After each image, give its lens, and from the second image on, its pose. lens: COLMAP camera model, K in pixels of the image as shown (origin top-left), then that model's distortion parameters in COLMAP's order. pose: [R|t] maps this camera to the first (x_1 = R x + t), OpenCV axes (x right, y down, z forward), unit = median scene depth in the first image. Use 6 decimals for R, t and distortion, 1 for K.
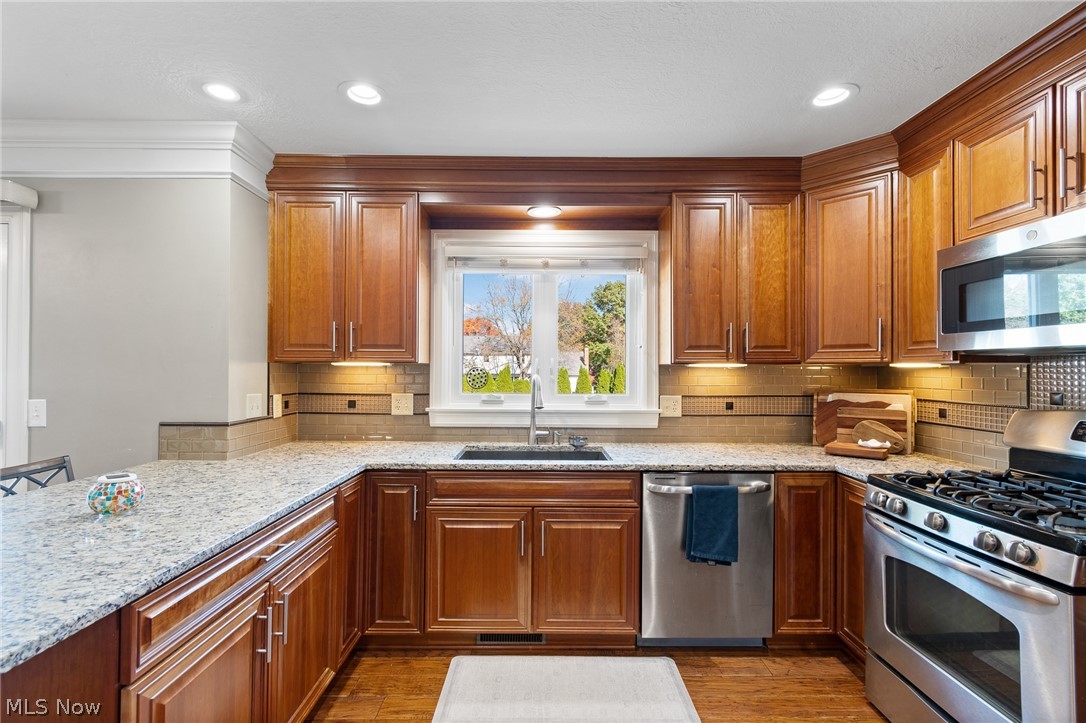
lens RADIAL K [[485.8, 0, 539.8], [0, 485.8, 366.2], [0, 0, 1]] dist [0.002844, 0.000452]
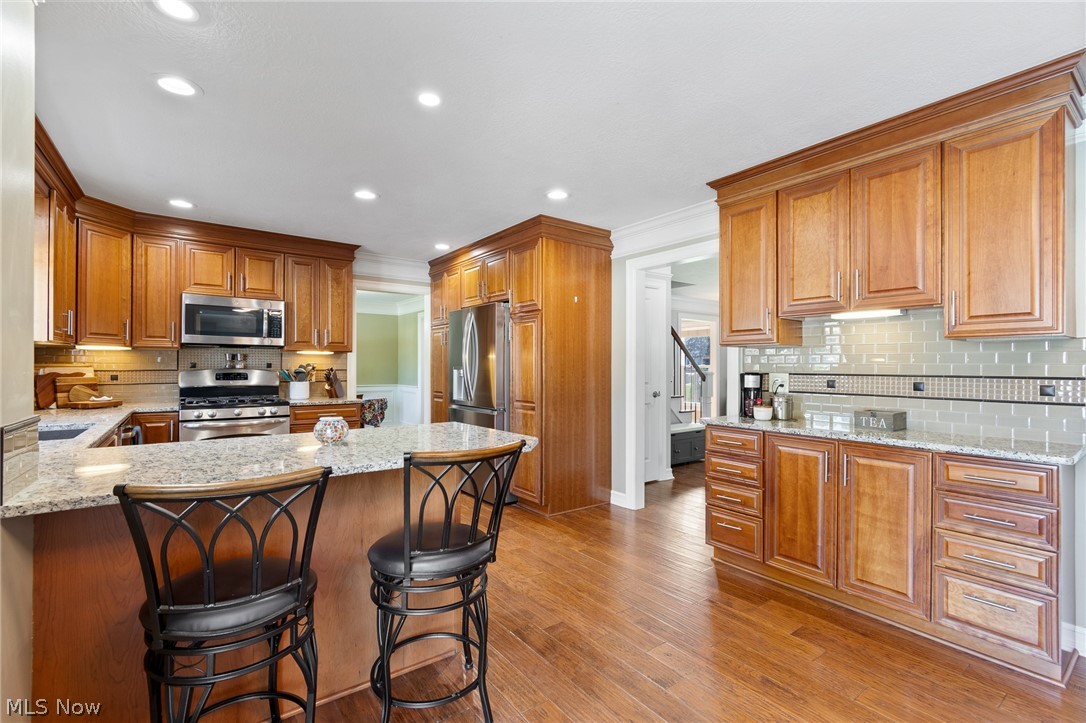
lens RADIAL K [[485.8, 0, 535.5], [0, 485.8, 363.3], [0, 0, 1]] dist [0.002844, 0.000452]
pose [[-0.584460, 0.001264, 0.811422, -1.198977], [-0.009860, 0.999914, -0.008659, 0.041902], [-0.811363, -0.013061, -0.584397, 0.694116]]
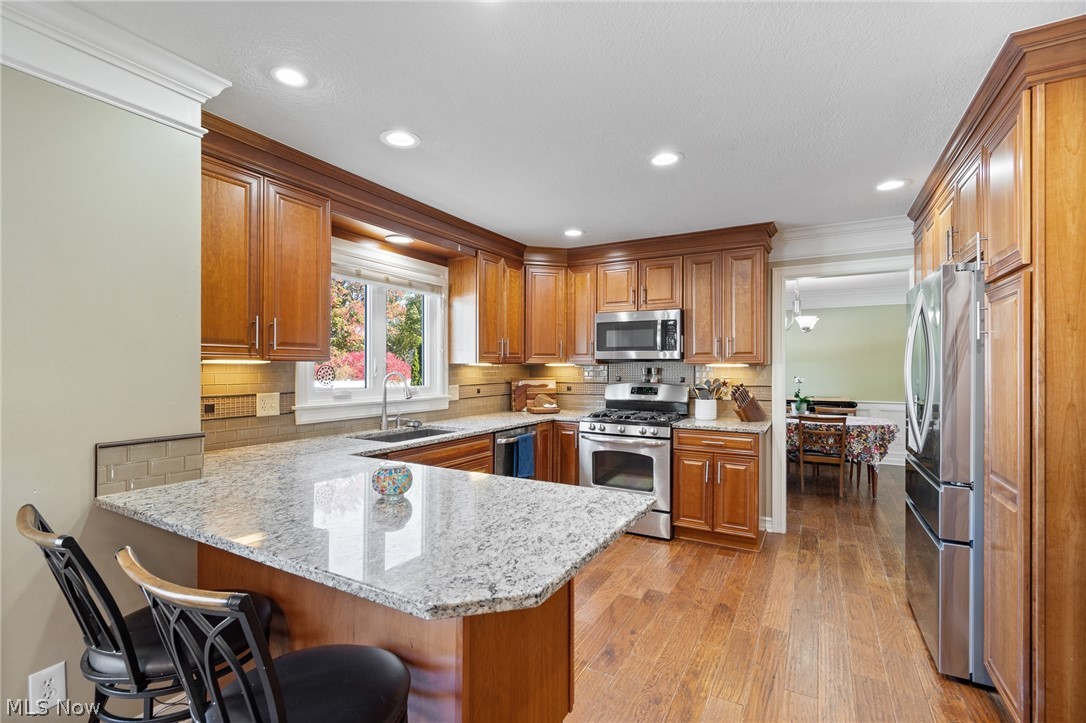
lens RADIAL K [[485.8, 0, 542.7], [0, 485.8, 363.7], [0, 0, 1]] dist [0.002844, 0.000452]
pose [[0.501675, 0.003491, 0.865049, -0.854682], [-0.006015, 0.999982, -0.000548, -0.004089], [-0.865035, -0.004929, 0.501687, 0.065037]]
